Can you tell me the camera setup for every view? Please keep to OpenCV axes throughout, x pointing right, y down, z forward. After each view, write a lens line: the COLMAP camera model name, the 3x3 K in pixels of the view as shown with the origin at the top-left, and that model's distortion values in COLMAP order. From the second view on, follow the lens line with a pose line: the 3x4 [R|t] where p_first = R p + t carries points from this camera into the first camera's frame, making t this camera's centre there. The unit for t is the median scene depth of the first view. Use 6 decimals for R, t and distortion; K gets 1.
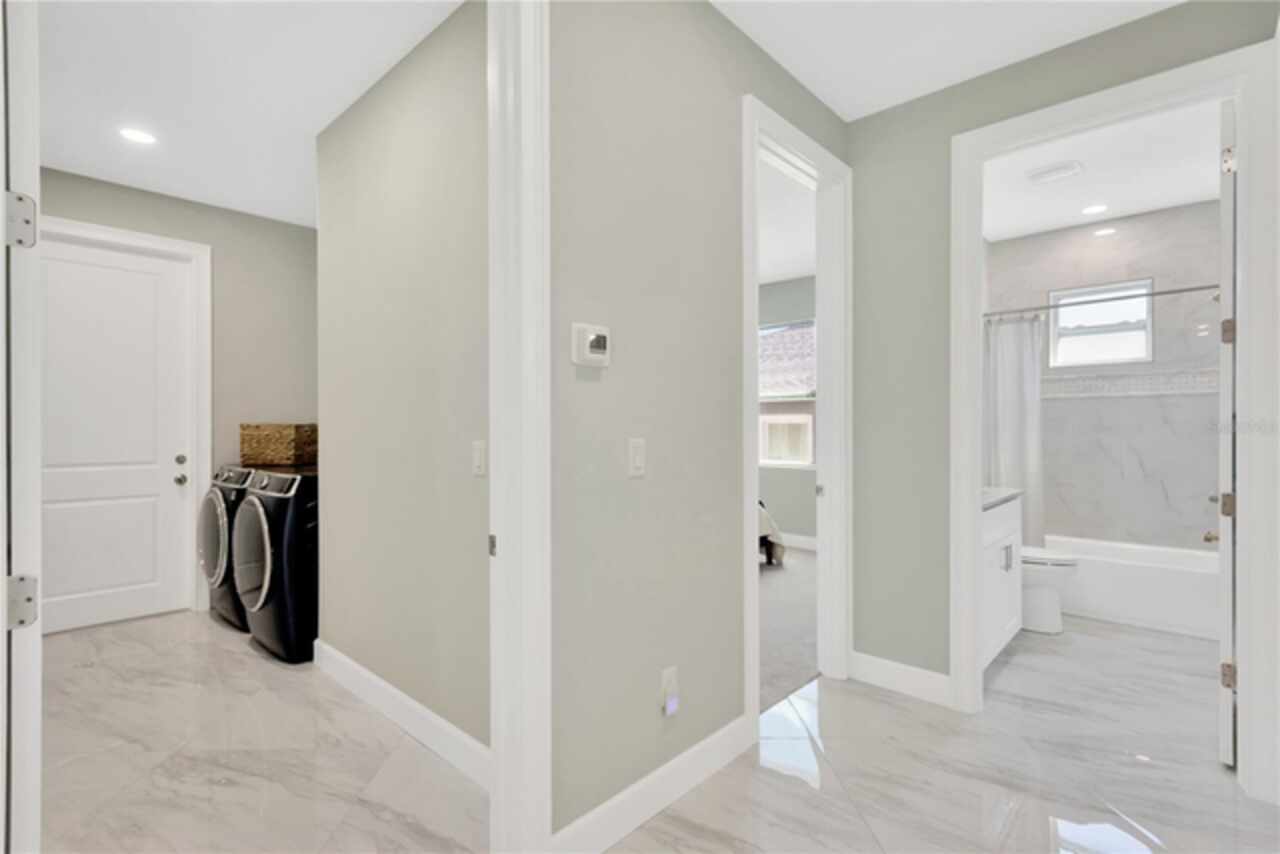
lens RADIAL K [[593.0, 0, 636.1], [0, 593.0, 425.8], [0, 0, 1]] dist [0.014952, -0.000014]
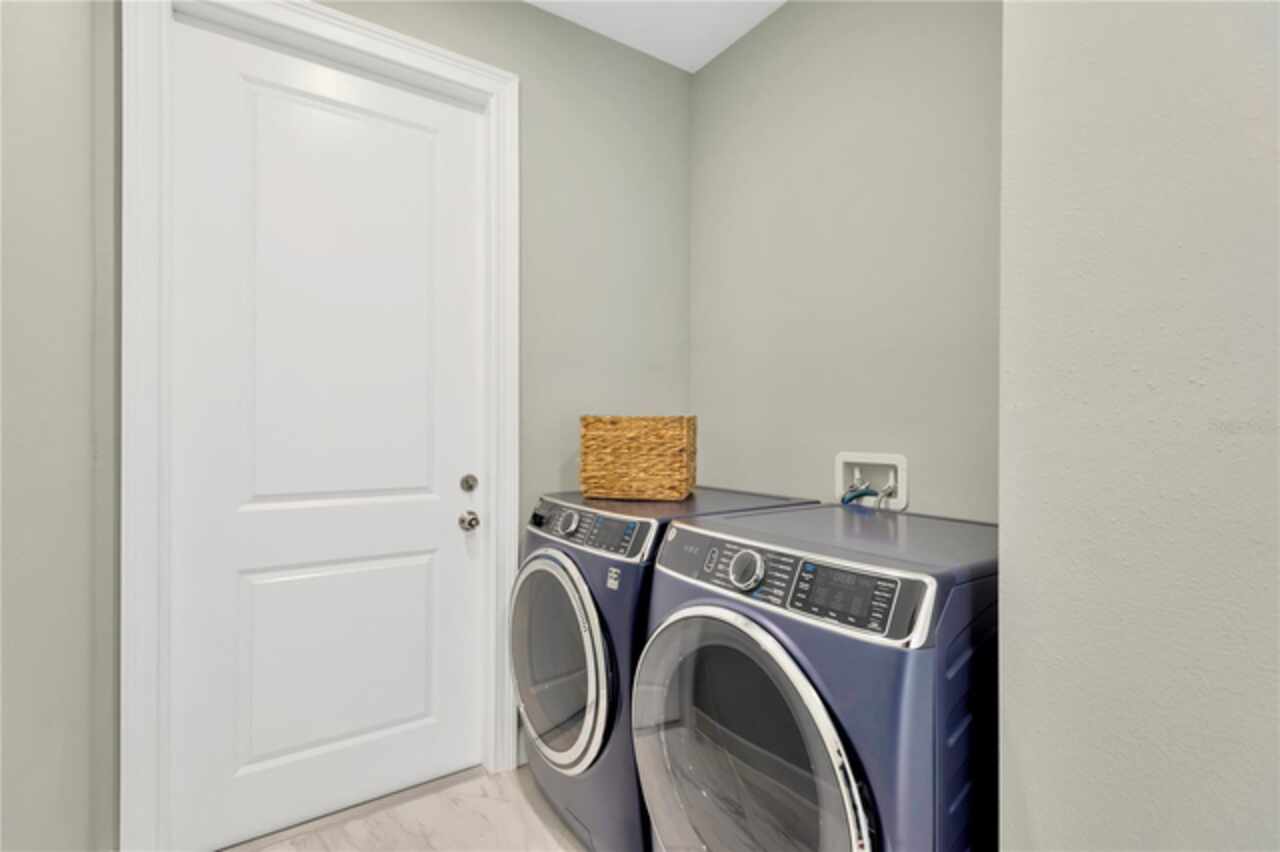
lens RADIAL K [[593.0, 0, 638.9], [0, 593.0, 439.3], [0, 0, 1]] dist [0.014952, -0.000014]
pose [[0.973432, 0.007369, -0.228859, -0.503464], [-0.005759, 0.999954, 0.007700, 0.012380], [0.228905, -0.006178, 0.973429, 0.531471]]
